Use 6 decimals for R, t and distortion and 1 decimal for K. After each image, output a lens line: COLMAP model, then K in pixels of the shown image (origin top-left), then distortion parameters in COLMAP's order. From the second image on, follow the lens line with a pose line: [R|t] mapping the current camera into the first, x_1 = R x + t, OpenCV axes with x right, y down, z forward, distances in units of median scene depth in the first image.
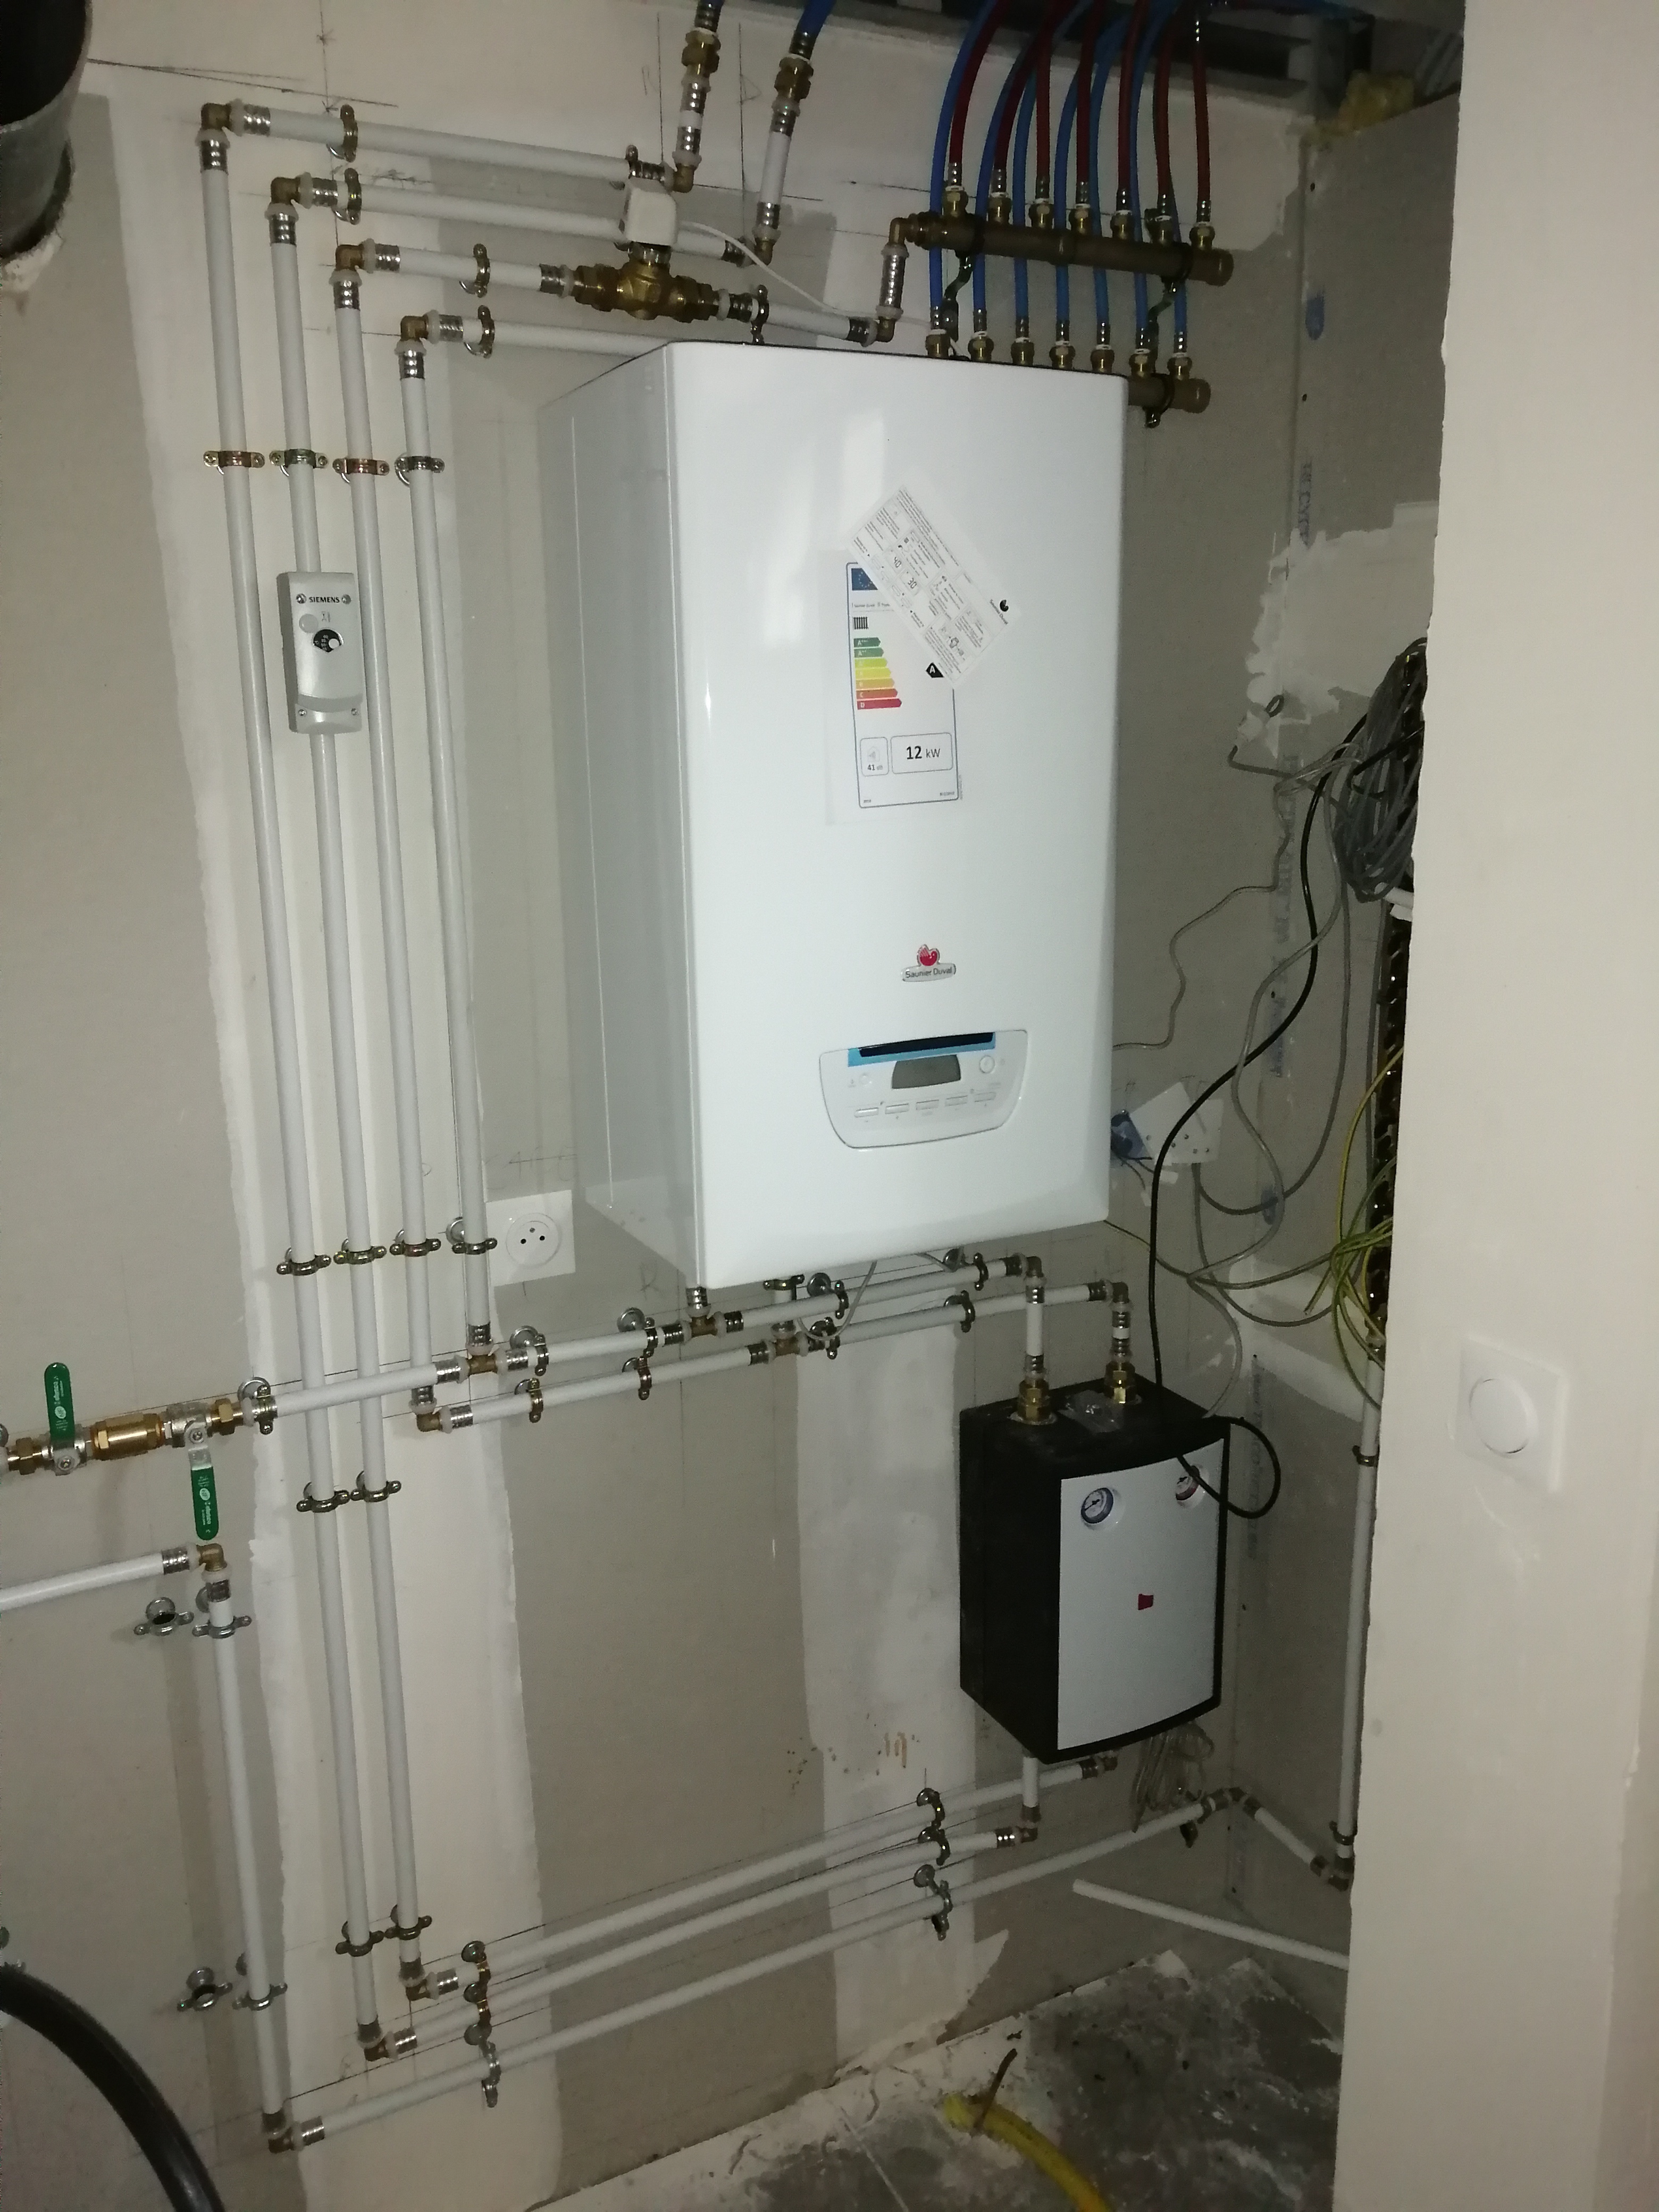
lens RADIAL K [[1749.2, 0, 829.5], [0, 1749.2, 1106.0], [0, 0, 1]] dist [-0.000304, -0.000234]
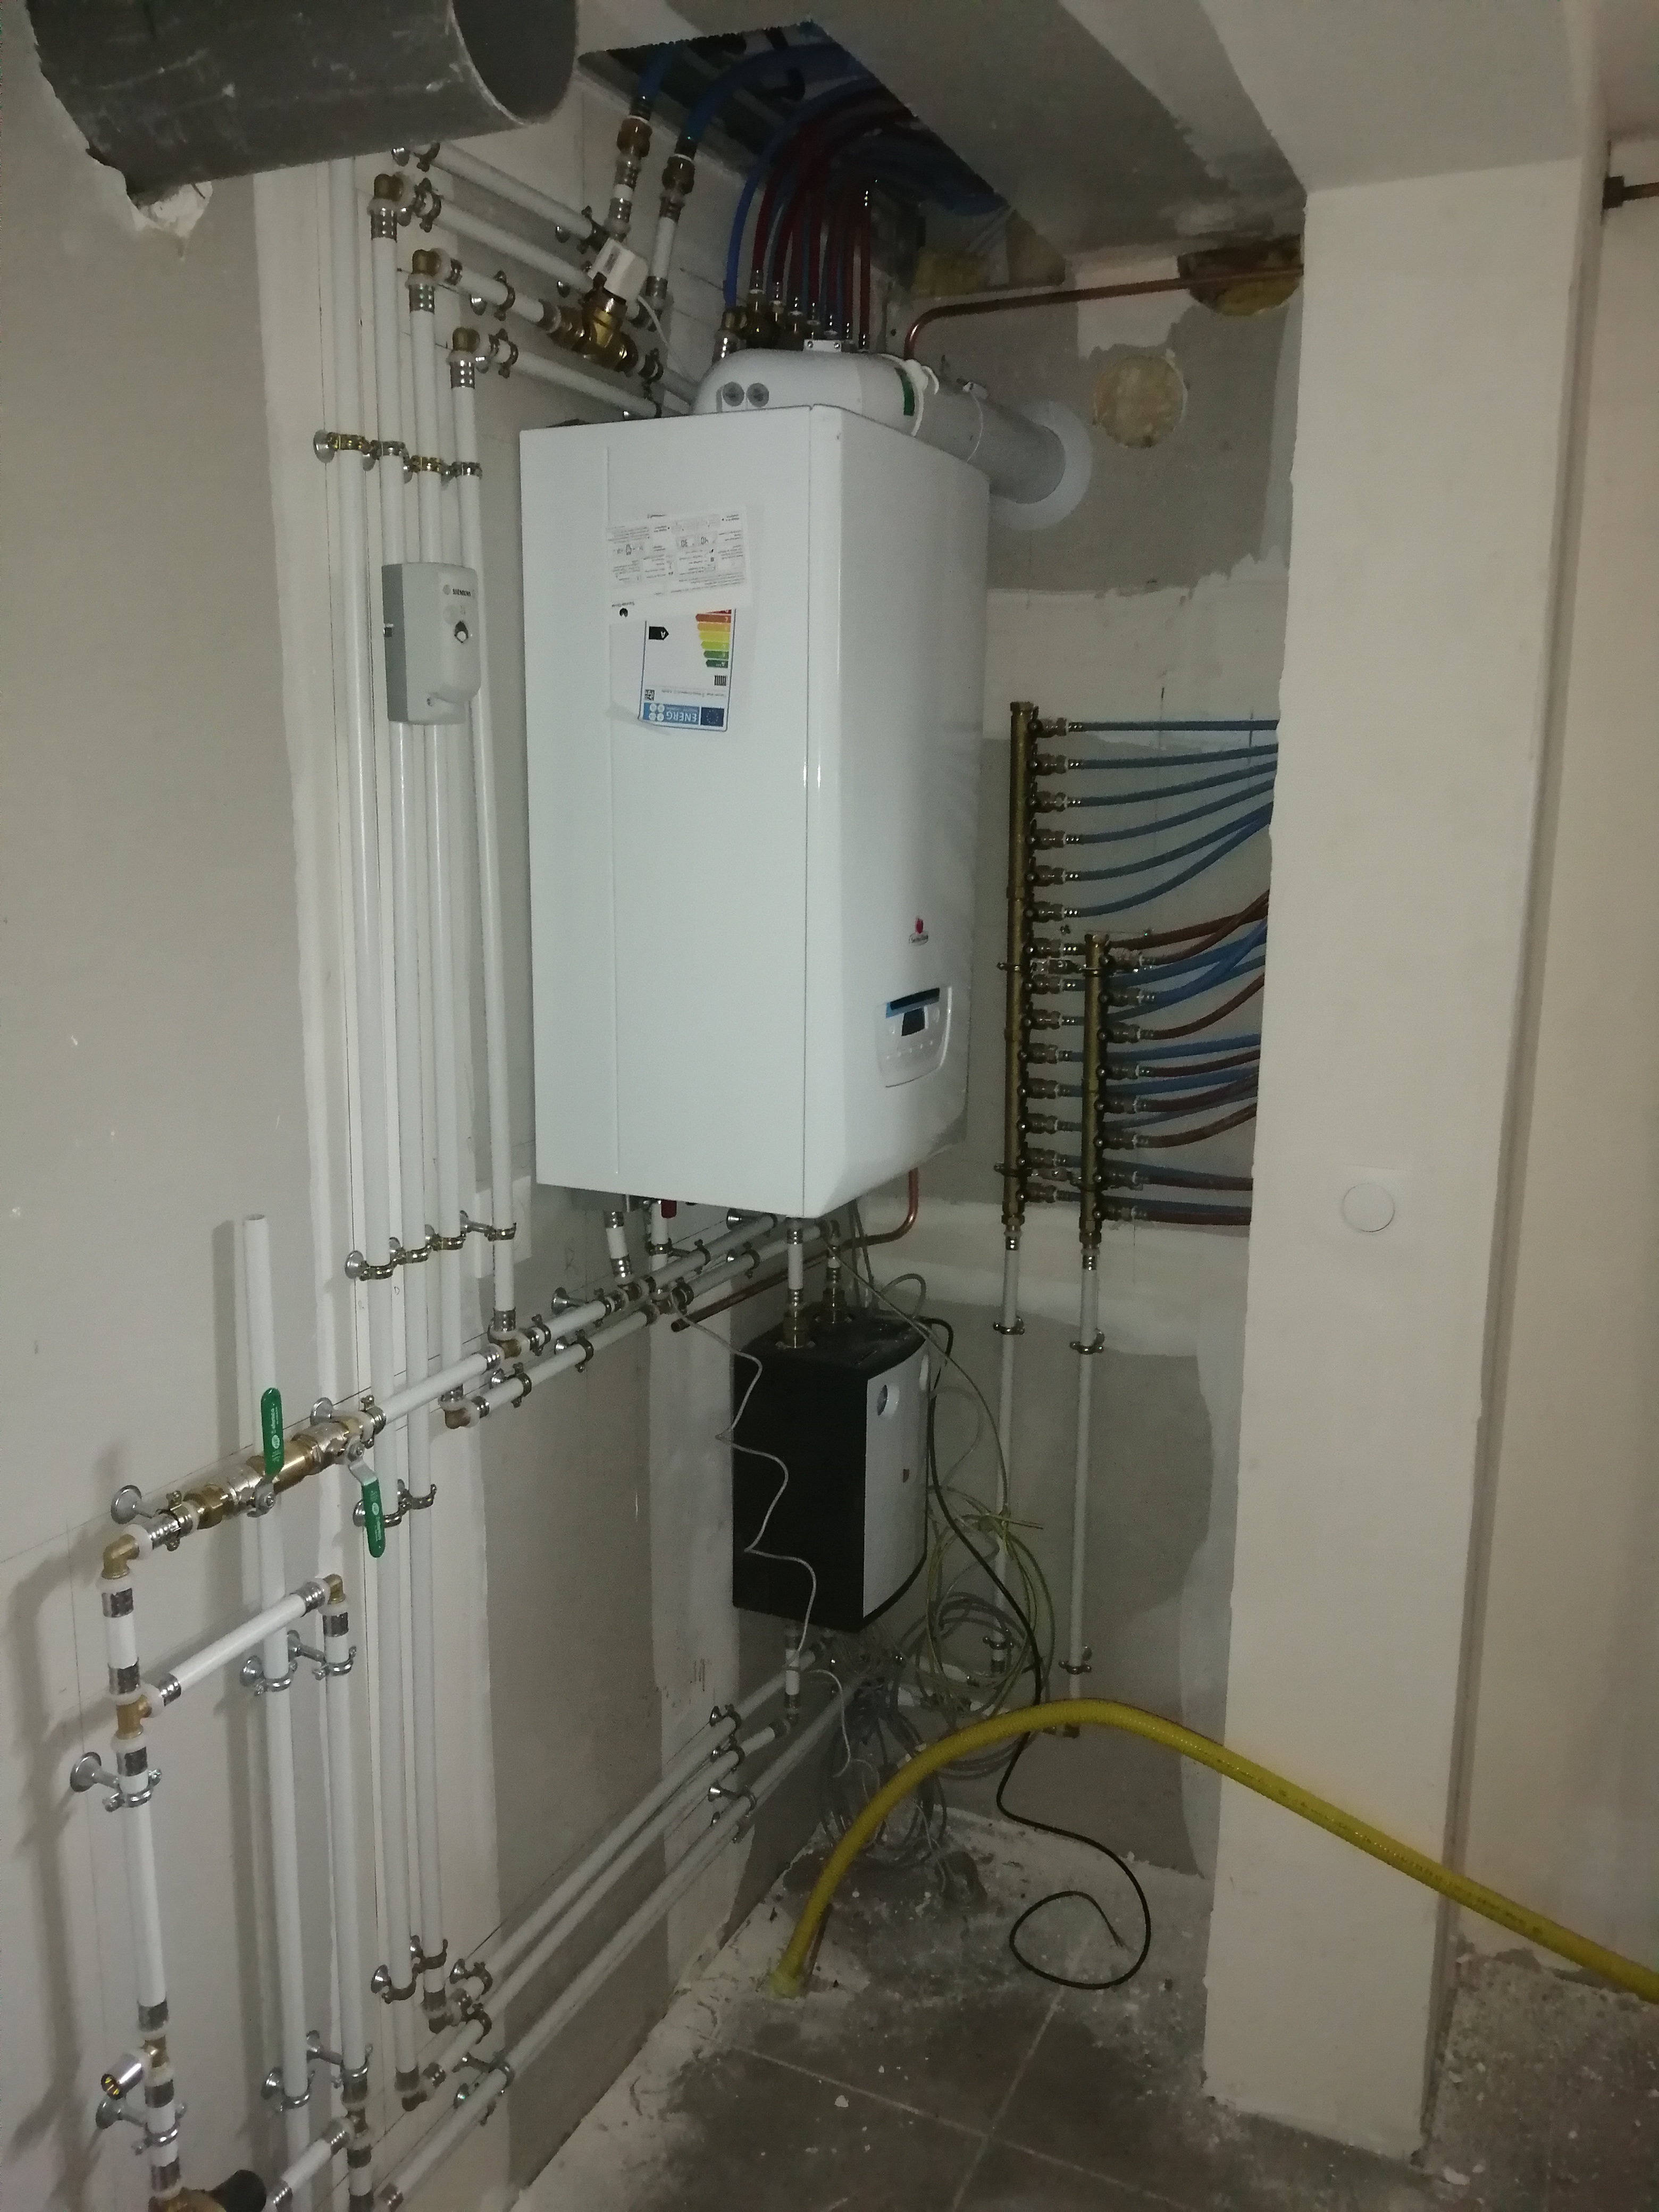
lens RADIAL K [[1728.5, 0, 829.5], [0, 1728.5, 1106.0], [0, 0, 1]] dist [0.055451, -0.094286]
pose [[0.794912, -0.093860, 0.599421, -0.604425], [0.117649, 0.993055, -0.000522, 0.027455], [-0.595209, 0.070937, 0.800434, 0.061963]]
